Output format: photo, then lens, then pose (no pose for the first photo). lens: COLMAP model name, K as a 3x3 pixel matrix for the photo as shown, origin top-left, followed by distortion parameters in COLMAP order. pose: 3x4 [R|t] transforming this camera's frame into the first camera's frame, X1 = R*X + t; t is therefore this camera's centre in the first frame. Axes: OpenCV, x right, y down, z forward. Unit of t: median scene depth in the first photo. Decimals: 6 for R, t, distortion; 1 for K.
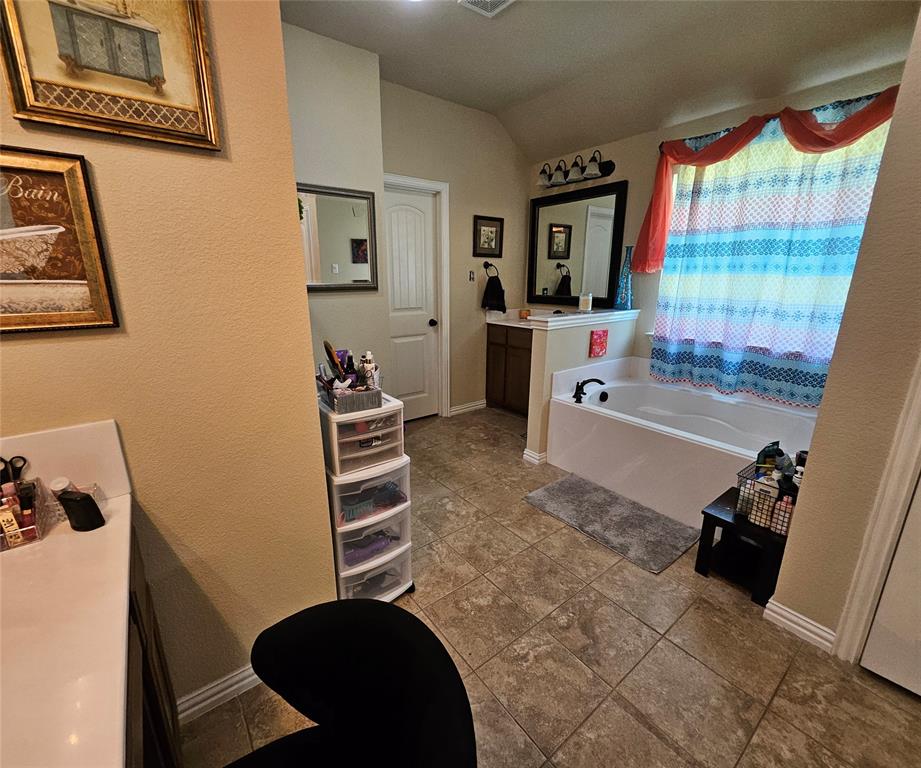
lens RADIAL K [[403.4, 0, 454.4], [0, 403.4, 380.6], [0, 0, 1]] dist [0.003785, -0.001132]
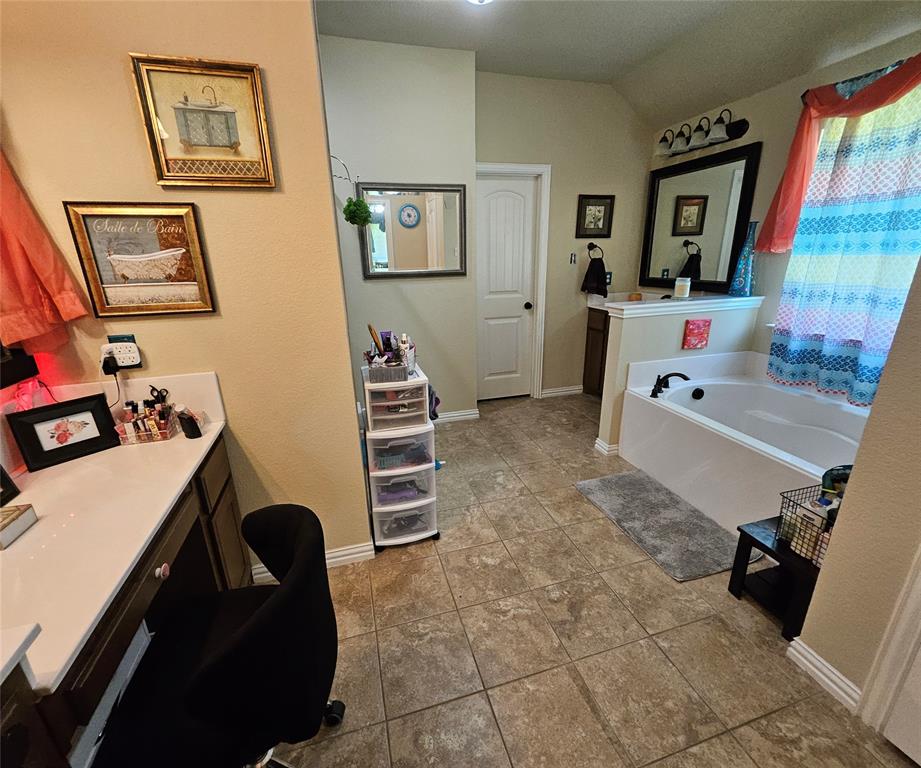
lens RADIAL K [[403.4, 0, 454.4], [0, 403.4, 380.6], [0, 0, 1]] dist [0.003785, -0.001132]
pose [[0.930830, 0.089463, -0.354333, 0.242868], [-0.069747, 0.995241, 0.068054, -0.017114], [0.358735, -0.038633, 0.932639, -0.048238]]
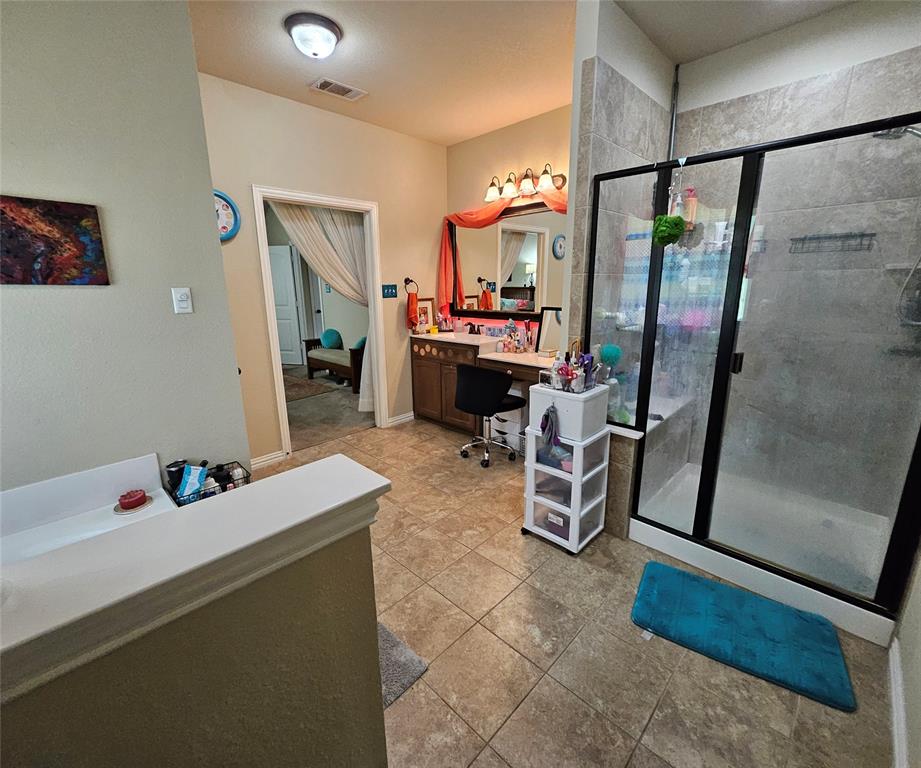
lens RADIAL K [[406.6, 0, 454.9], [0, 406.6, 376.9], [0, 0, 1]] dist [0.004240, 0.000188]
pose [[-0.989942, 0.045169, -0.134069, 0.204150], [-0.022595, 0.885016, 0.465012, -0.405284], [0.139657, 0.463364, -0.875094, 1.435950]]
